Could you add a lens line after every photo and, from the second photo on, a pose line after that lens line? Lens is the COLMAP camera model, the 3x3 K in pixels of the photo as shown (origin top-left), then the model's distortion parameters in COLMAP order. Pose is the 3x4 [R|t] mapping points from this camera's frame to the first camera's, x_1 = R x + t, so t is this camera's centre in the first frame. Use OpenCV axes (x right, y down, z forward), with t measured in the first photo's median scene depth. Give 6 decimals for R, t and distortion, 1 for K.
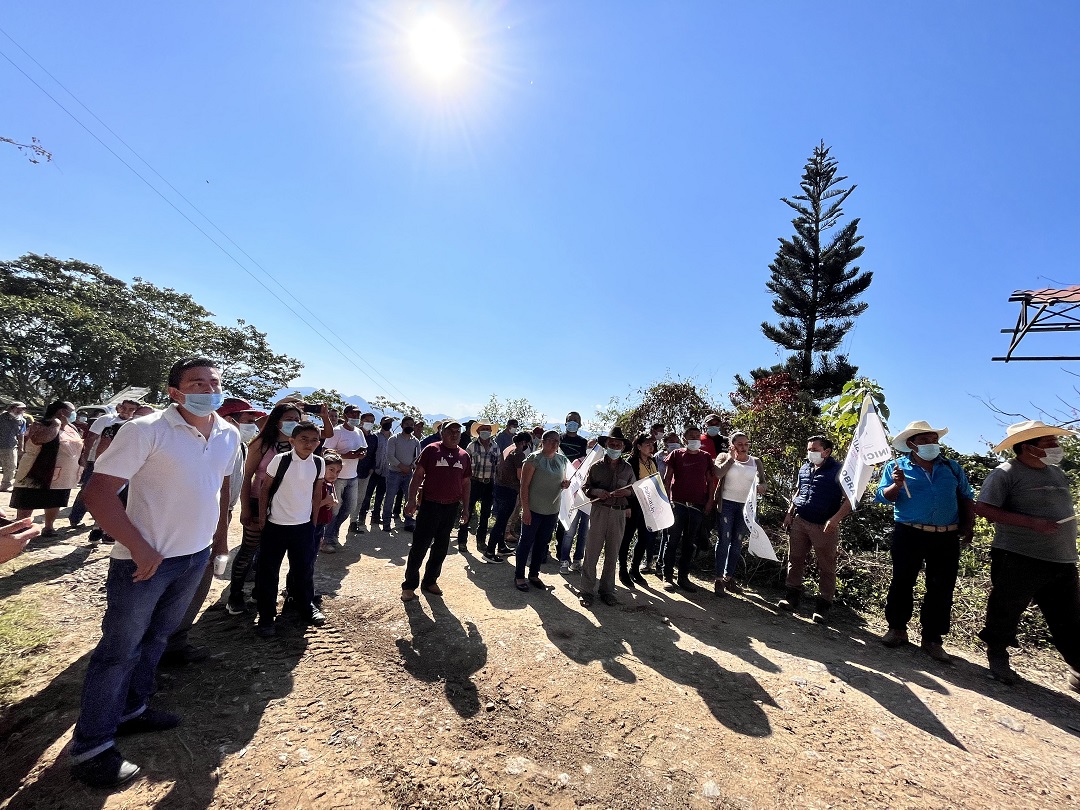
lens RADIAL K [[433.6, 0, 539.6], [0, 433.6, 403.2], [0, 0, 1]] dist [-0.011691, 0.000497]
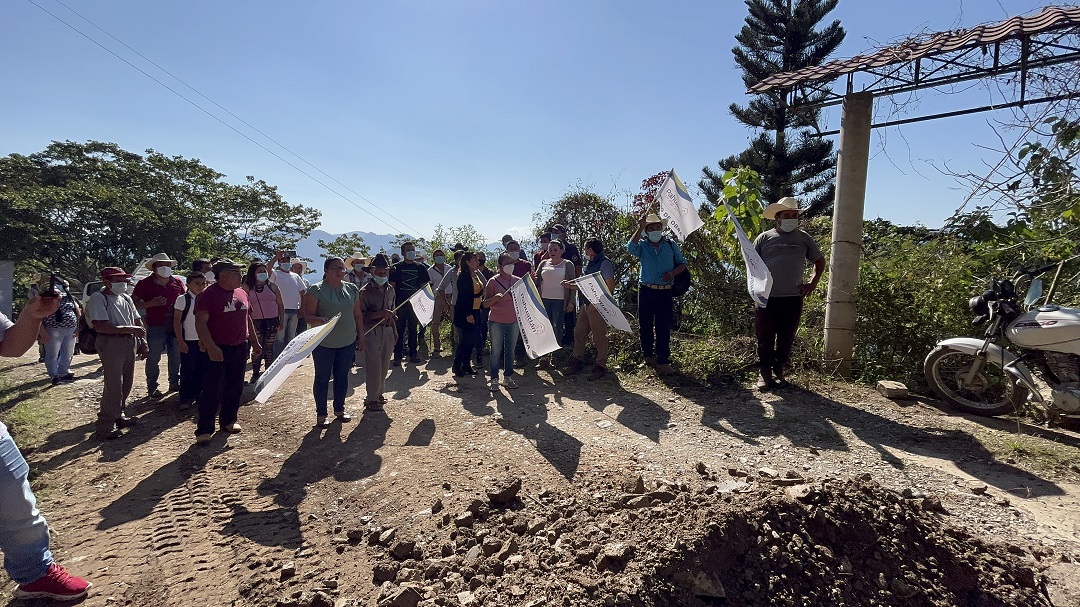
lens RADIAL K [[487.8, 0, 541.0], [0, 487.8, 304.4], [0, 0, 1]] dist [-0.004655, -0.000745]
pose [[0.981767, -0.103495, -0.159445, 0.127946], [0.129226, 0.978534, 0.160534, 0.004543], [0.139408, -0.178212, 0.974067, -0.066509]]
